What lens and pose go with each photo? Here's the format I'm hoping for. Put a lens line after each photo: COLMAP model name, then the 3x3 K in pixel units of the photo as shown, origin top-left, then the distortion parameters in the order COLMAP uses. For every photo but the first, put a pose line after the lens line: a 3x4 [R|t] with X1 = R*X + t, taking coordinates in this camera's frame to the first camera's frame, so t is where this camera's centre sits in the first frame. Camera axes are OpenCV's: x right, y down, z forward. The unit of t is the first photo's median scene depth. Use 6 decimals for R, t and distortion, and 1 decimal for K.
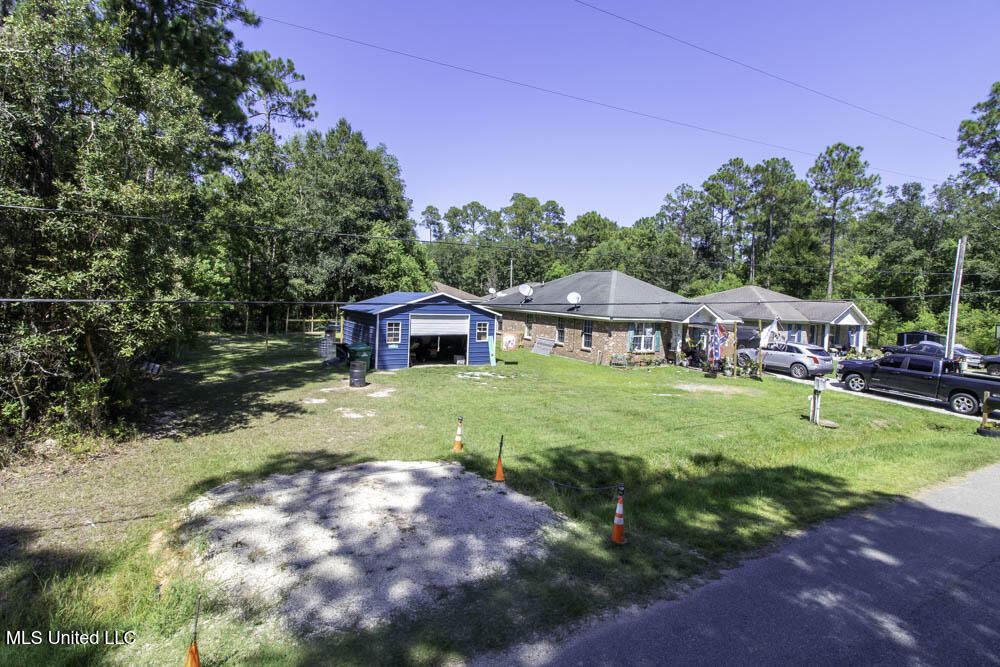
lens RADIAL K [[486.0, 0, 490.4], [0, 486.0, 308.8], [0, 0, 1]] dist [-0.000710, 0.000541]
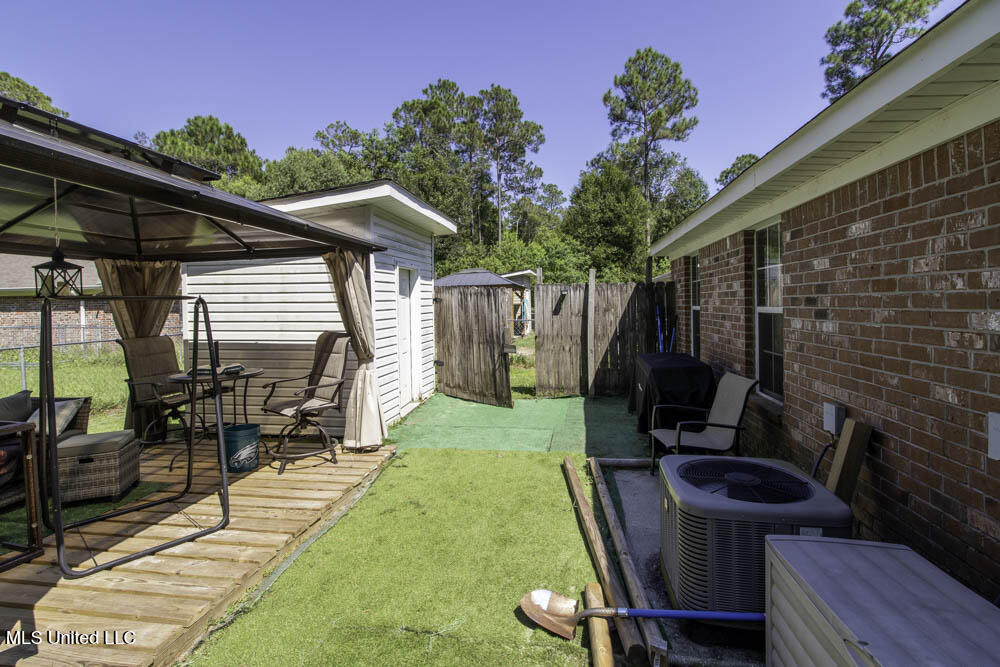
lens RADIAL K [[471.2, 0, 496.1], [0, 471.2, 306.7], [0, 0, 1]] dist [0.009011, -0.000009]
pose [[0.628996, -0.058492, 0.775205, 0.012718], [0.068308, 0.997467, 0.019838, 0.021150], [-0.774402, 0.040474, 0.631398, 1.363129]]
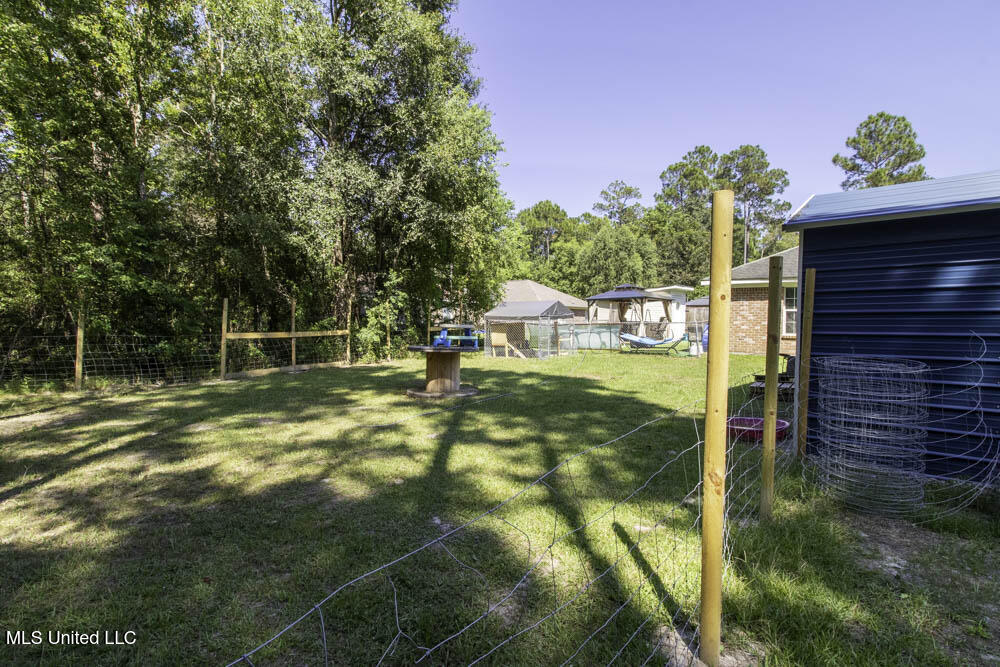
lens RADIAL K [[458.5, 0, 500.0], [0, 458.5, 333.5], [0, 0, 1]] dist [0.004452, 0.000645]
pose [[0.931590, -0.048879, 0.360210, -0.473650], [0.045056, 0.998804, 0.019007, 0.031262], [-0.360708, -0.001477, 0.932678, 0.844196]]
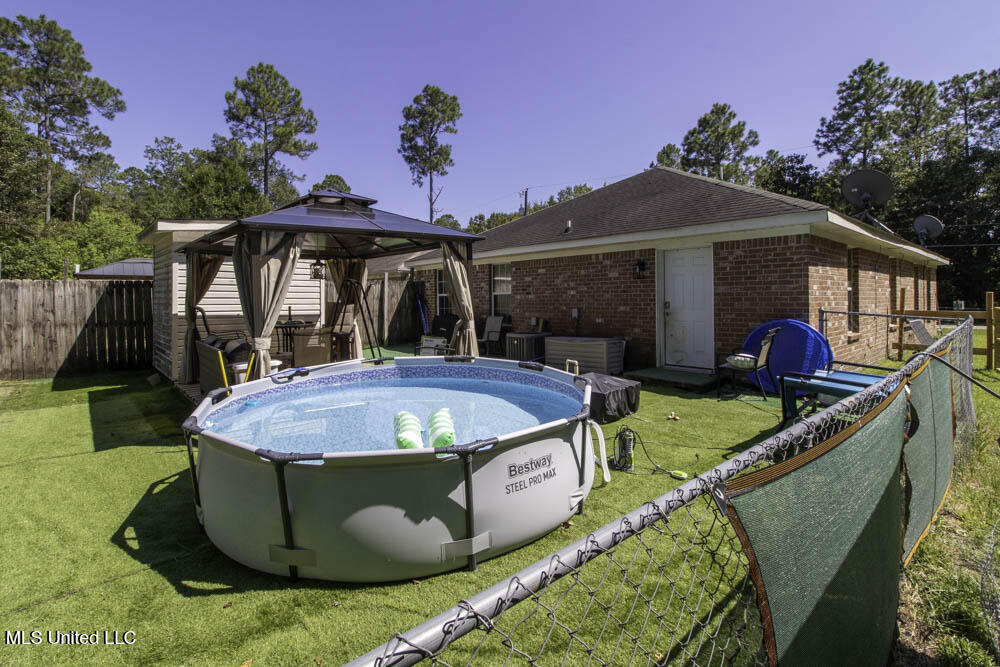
lens RADIAL K [[475.2, 0, 498.0], [0, 475.2, 303.0], [0, 0, 1]] dist [-0.000112, 0.000130]
pose [[-0.211035, -0.052450, 0.976070, -0.235889], [0.029598, 0.997759, 0.060015, 0.013855], [-0.977030, 0.041555, -0.209009, 1.483921]]
